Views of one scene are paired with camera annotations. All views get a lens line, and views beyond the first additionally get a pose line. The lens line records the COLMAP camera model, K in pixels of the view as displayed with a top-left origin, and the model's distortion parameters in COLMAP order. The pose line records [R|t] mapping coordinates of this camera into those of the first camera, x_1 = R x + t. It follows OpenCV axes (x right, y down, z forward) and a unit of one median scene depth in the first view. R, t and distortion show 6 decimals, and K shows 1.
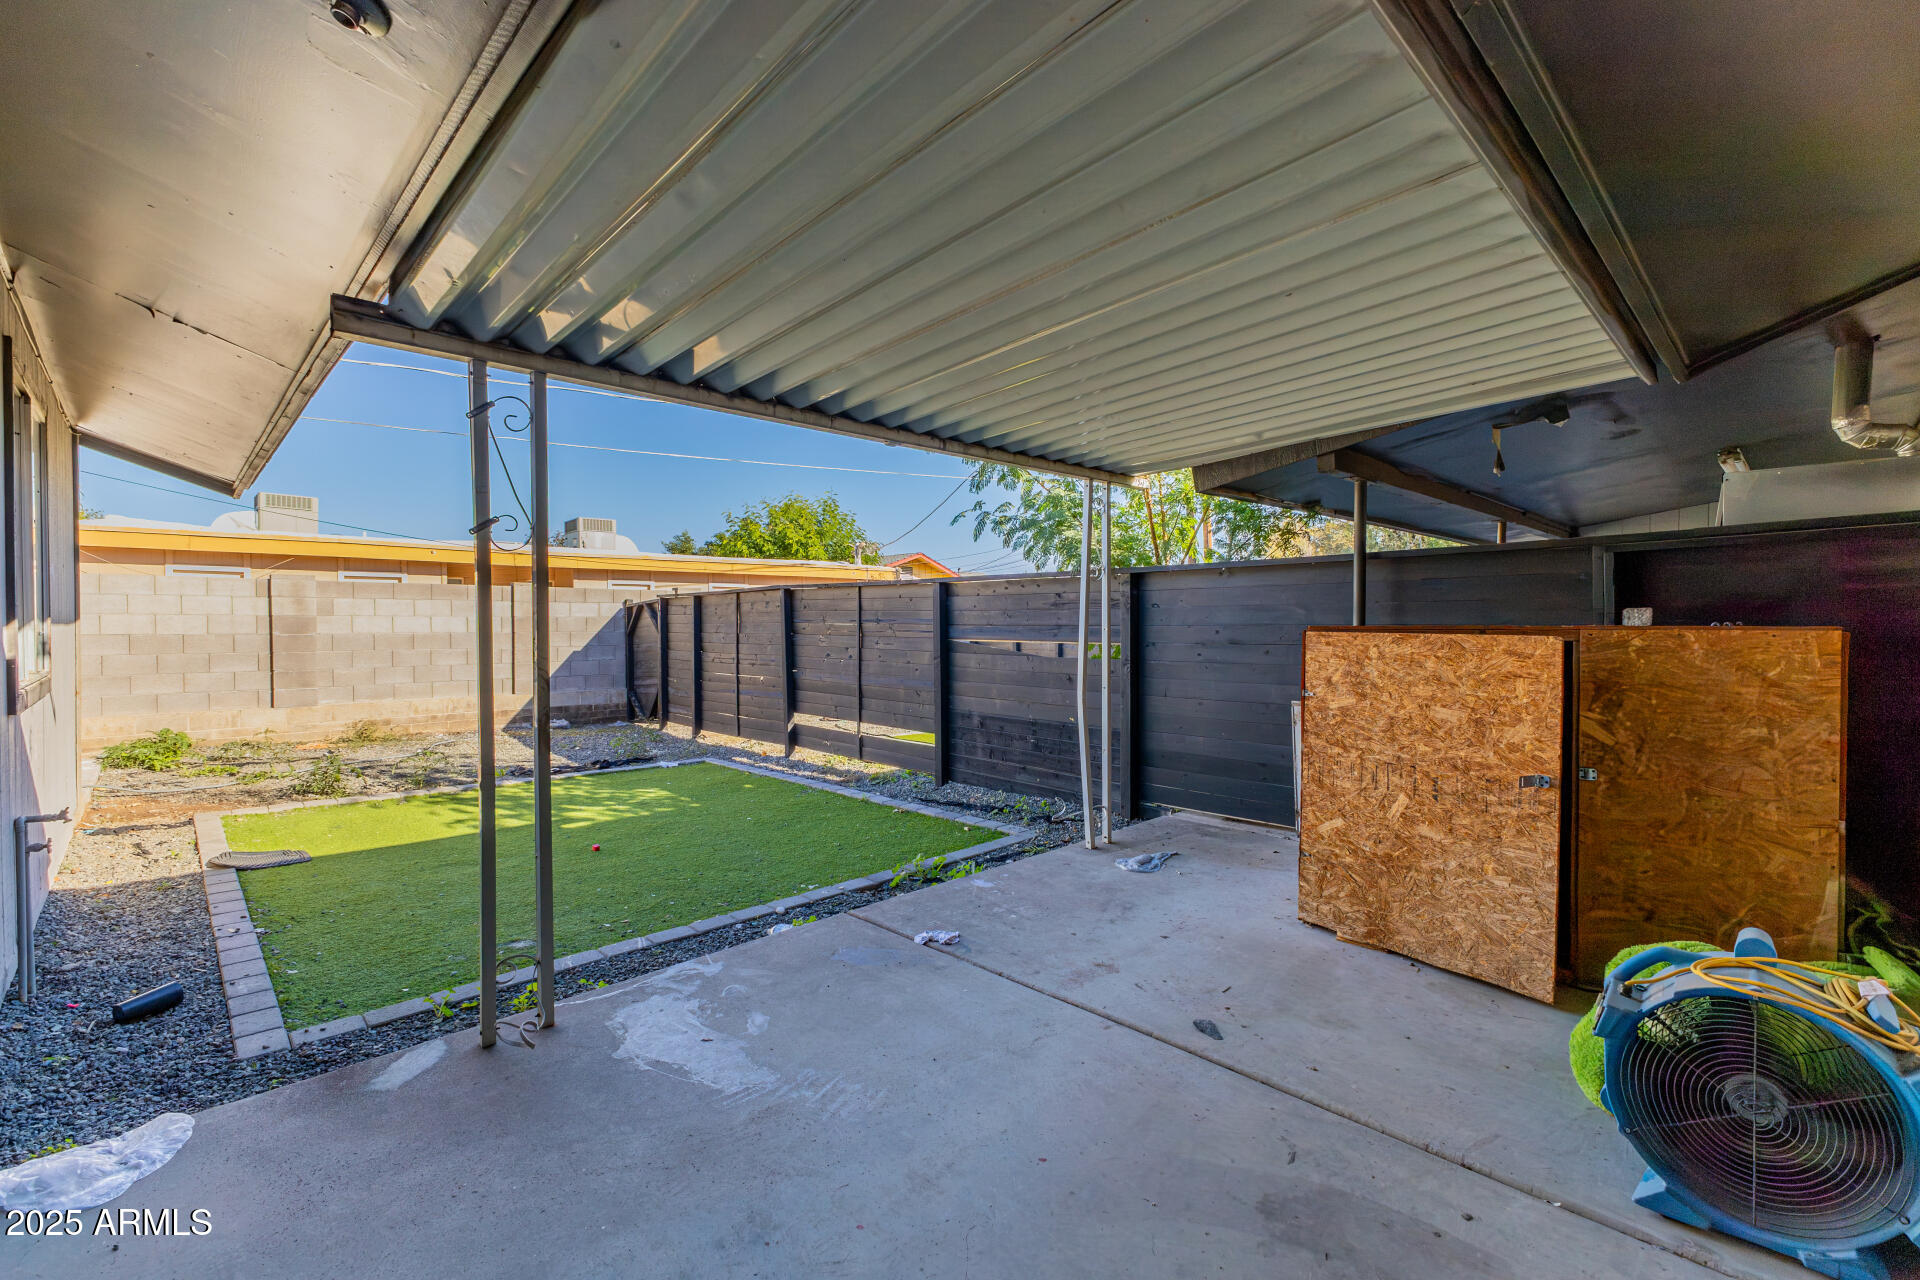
lens RADIAL K [[829.6, 0, 969.3], [0, 829.6, 634.9], [0, 0, 1]] dist [0.005736, 0.000561]
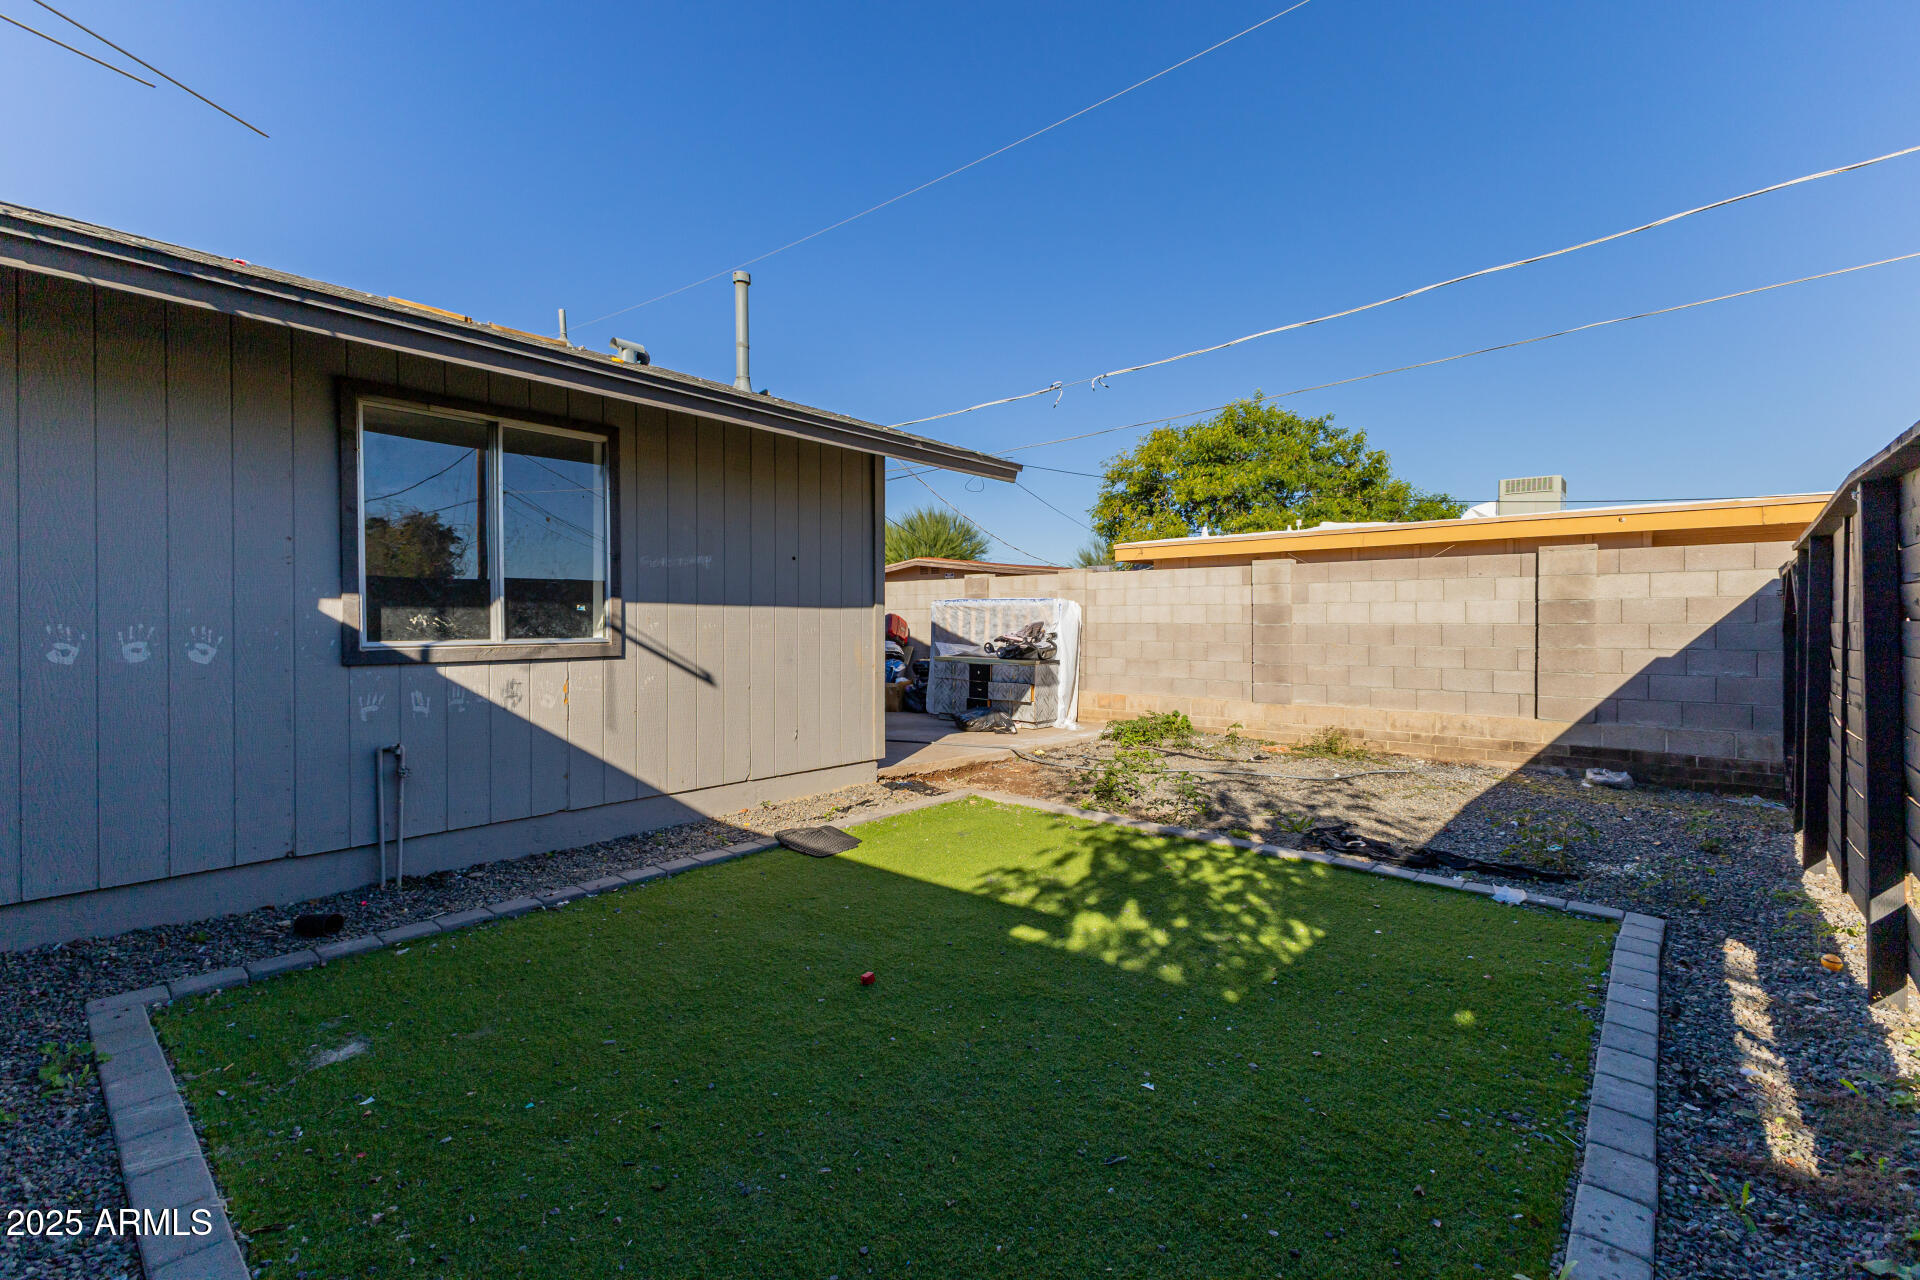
lens RADIAL K [[829.6, 0, 965.7], [0, 829.6, 627.6], [0, 0, 1]] dist [0.005736, 0.000561]
pose [[0.079946, 0.005337, -0.996785, 0.072413], [-0.014801, 0.999882, 0.004167, 0.004009], [0.996689, 0.014420, 0.080015, 0.549663]]
